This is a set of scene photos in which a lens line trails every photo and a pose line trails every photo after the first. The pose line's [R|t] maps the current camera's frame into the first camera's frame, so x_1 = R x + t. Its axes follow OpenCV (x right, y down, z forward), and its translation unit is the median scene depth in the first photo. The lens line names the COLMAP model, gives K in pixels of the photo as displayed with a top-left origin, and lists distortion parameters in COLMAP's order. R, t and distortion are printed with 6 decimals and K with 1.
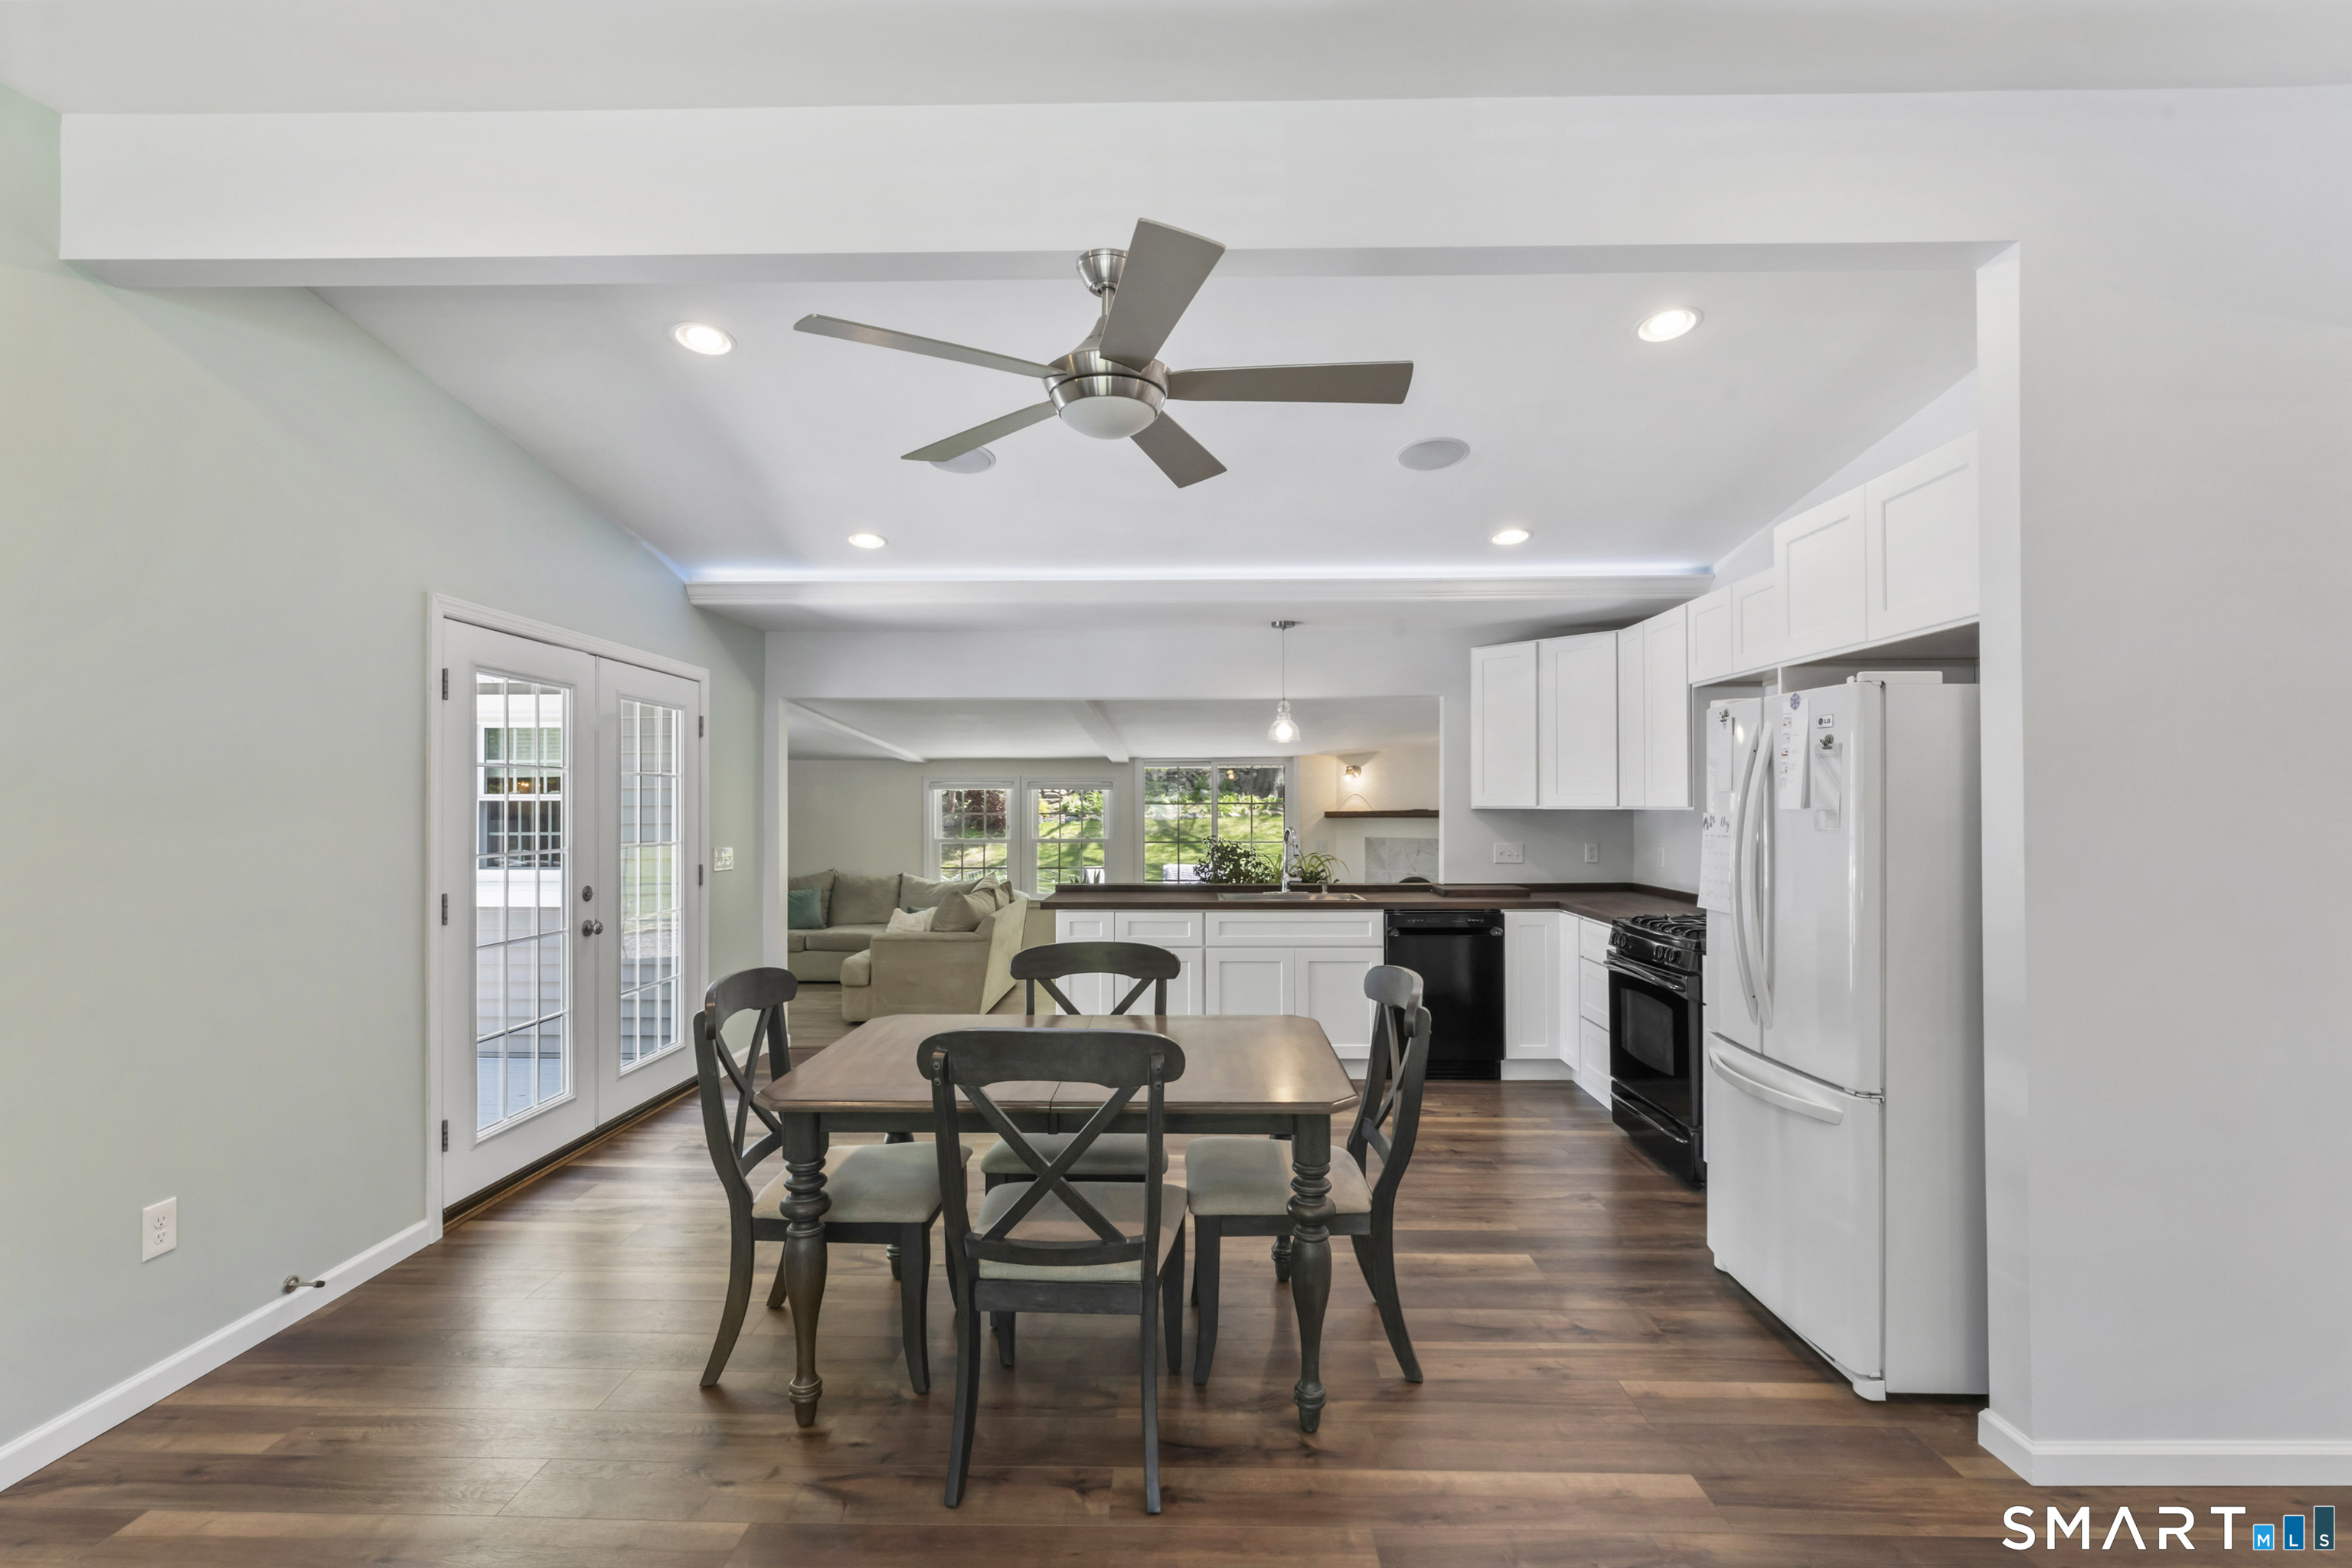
lens RADIAL K [[1050.8, 0, 1168.5], [0, 1050.8, 798.8], [0, 0, 1]] dist [0.002346, -0.000522]
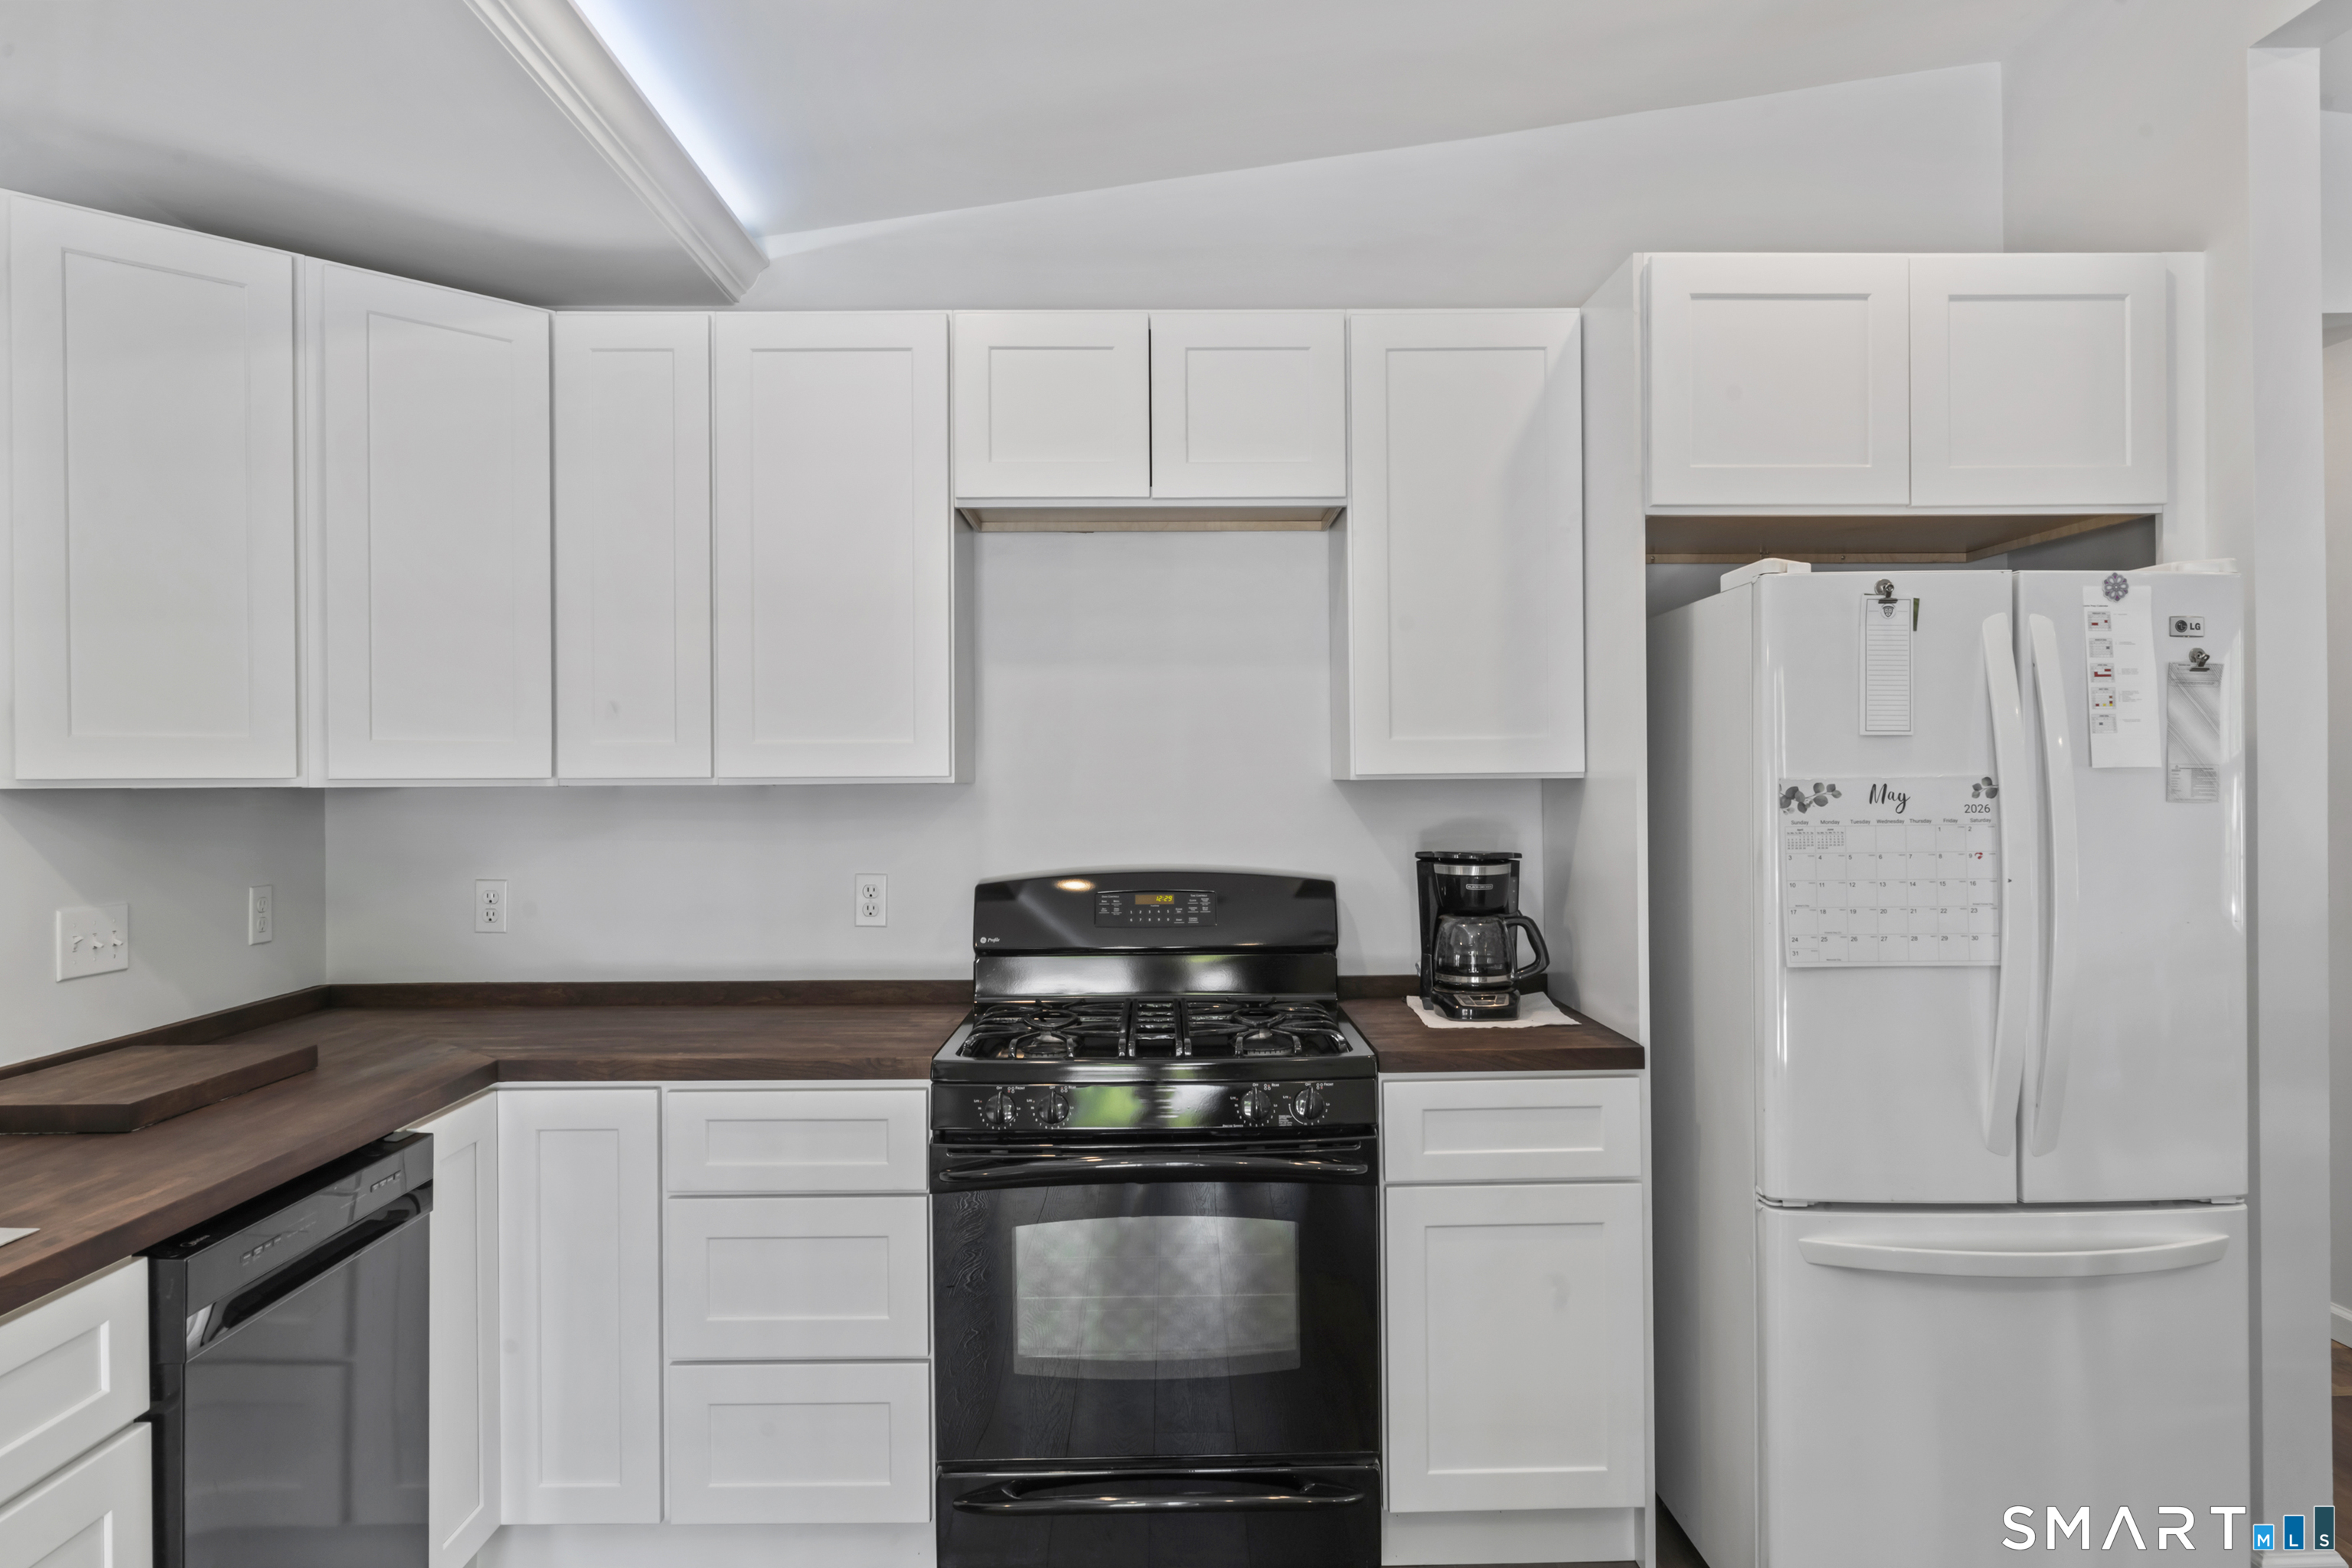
lens RADIAL K [[1492.9, 0, 1176.0], [0, 1492.9, 784.0], [0, 0, 1]] dist [0.004357, 0.001183]
pose [[-0.045845, 0.000368, 0.998948, -0.138501], [0.001374, 0.999999, -0.000305, 0.011419], [-0.998948, 0.001359, -0.045846, 0.952659]]
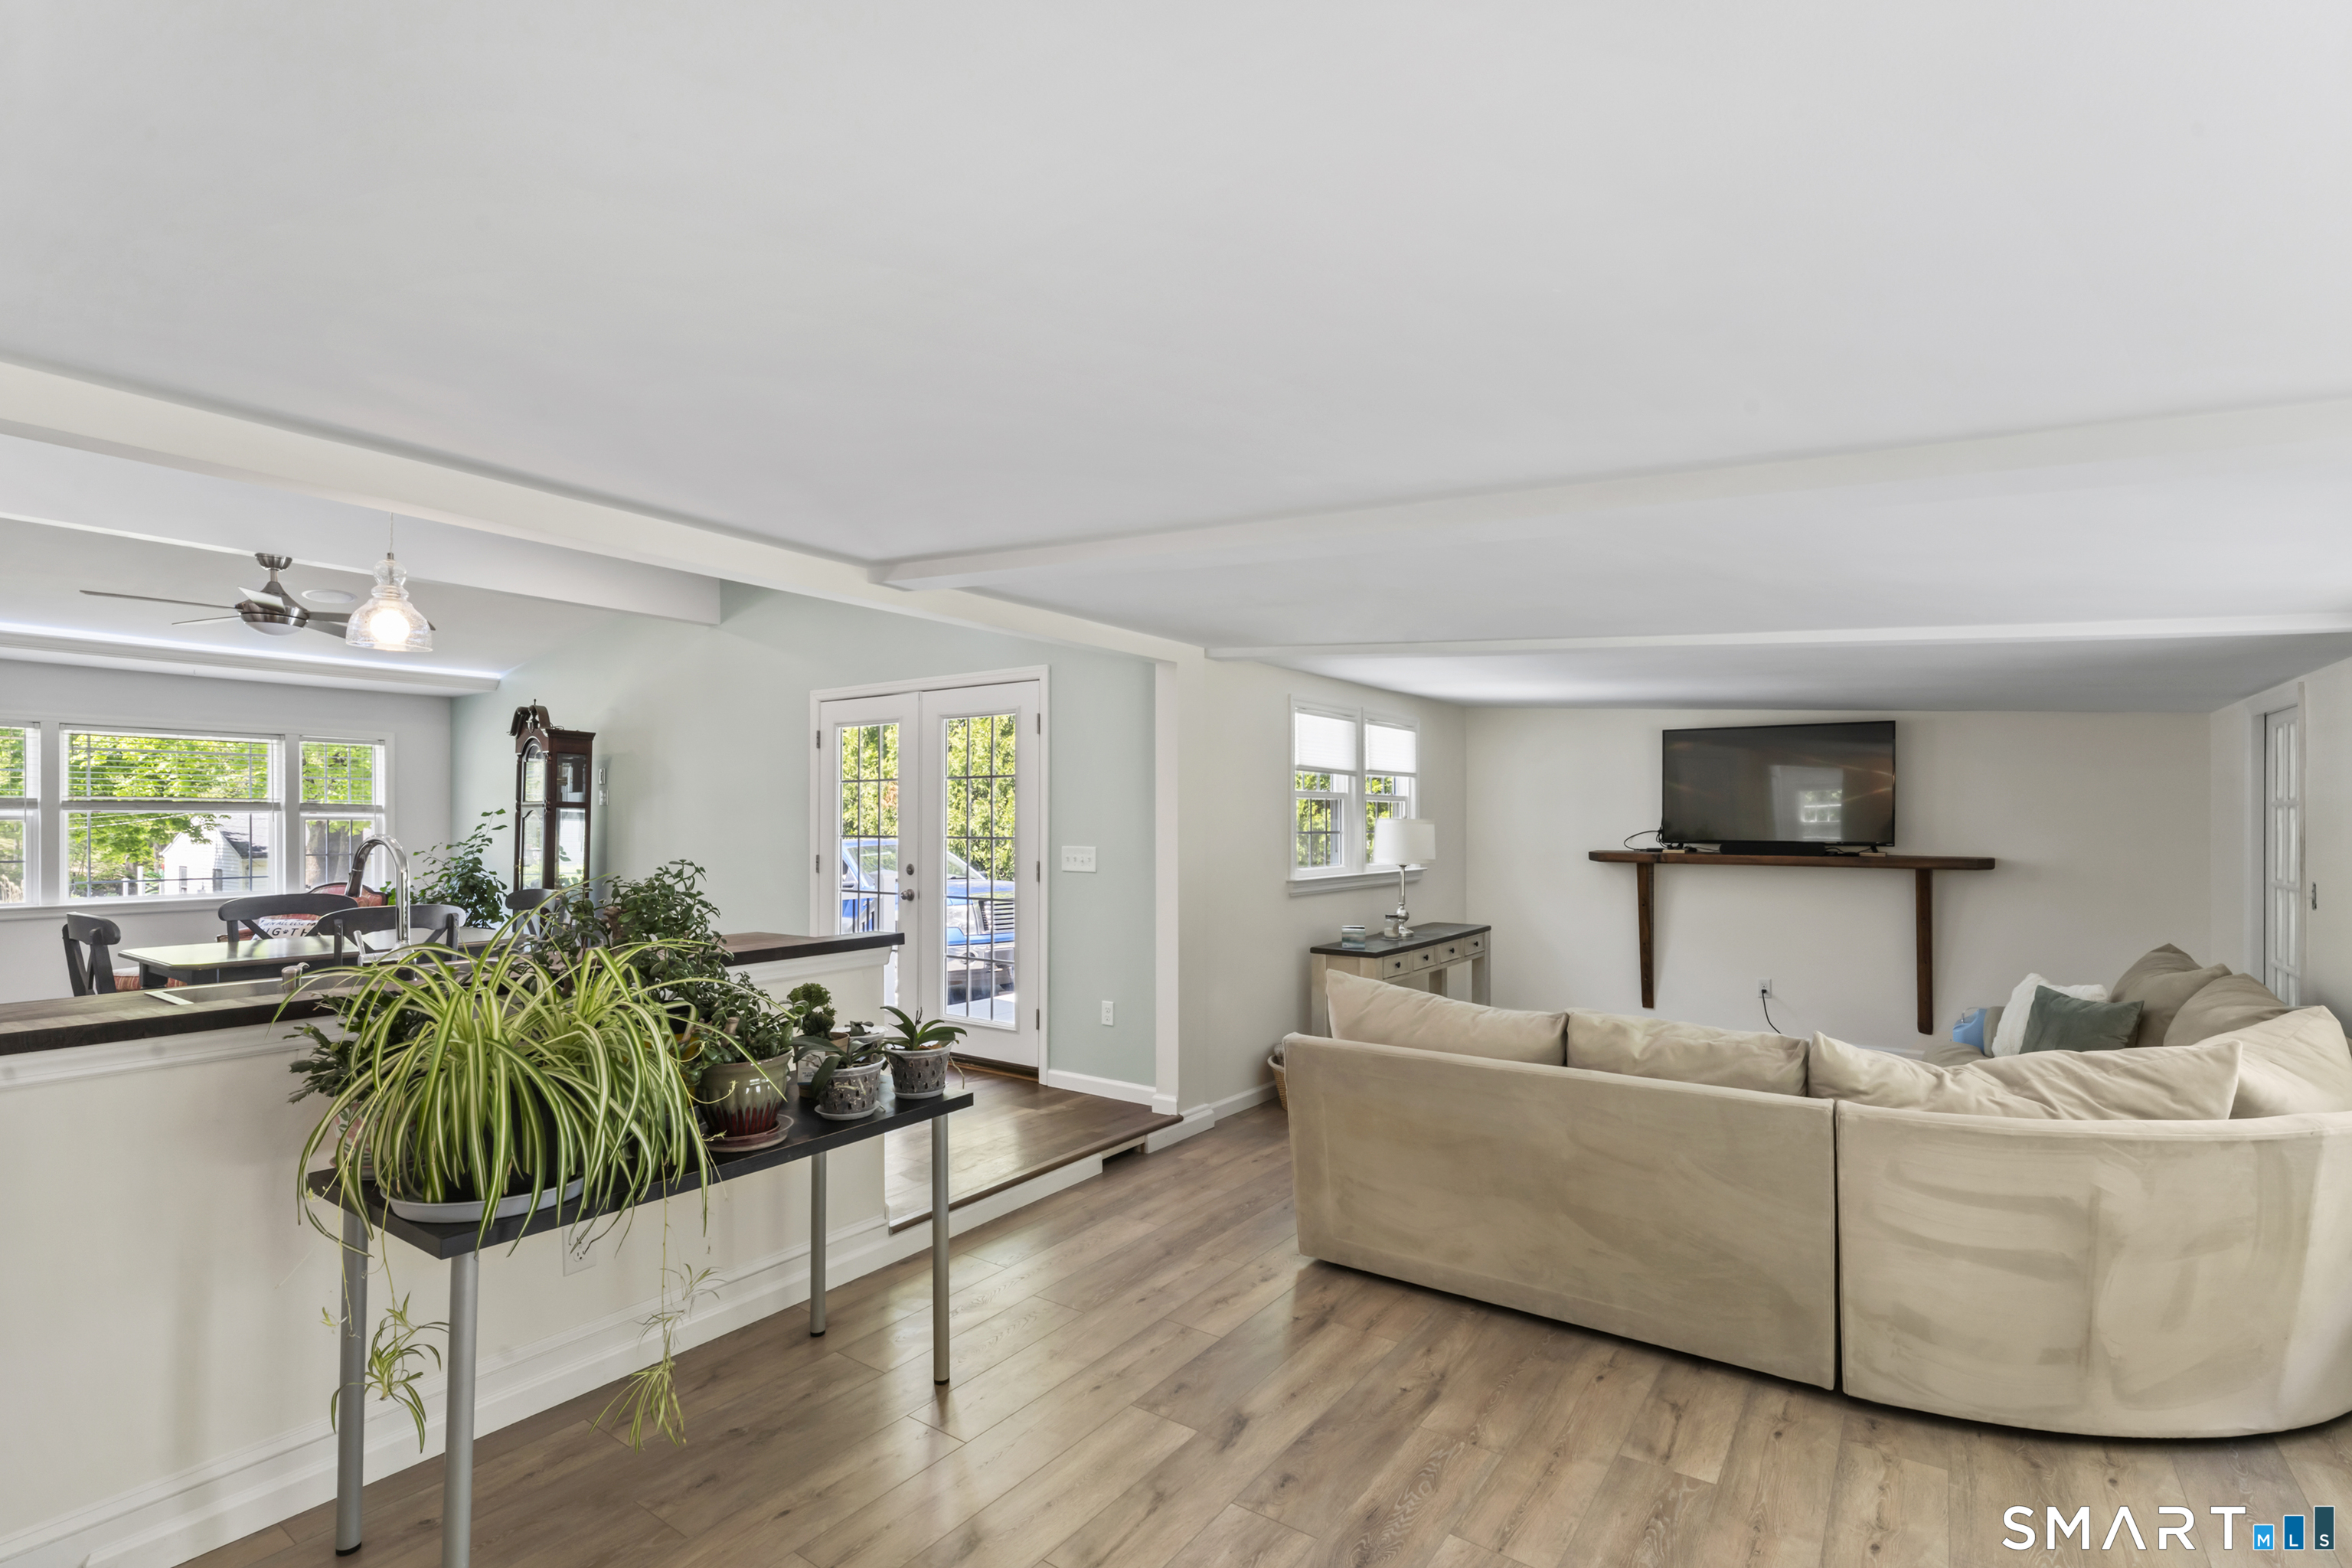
lens RADIAL K [[1059.7, 0, 1169.8], [0, 1059.7, 811.6], [0, 0, 1]] dist [0.034001, 0.000044]
pose [[-0.563465, -0.005764, -0.826120, 0.378615], [0.008749, 0.999878, -0.012943, 0.034508], [0.826093, -0.014521, -0.563346, 1.976617]]
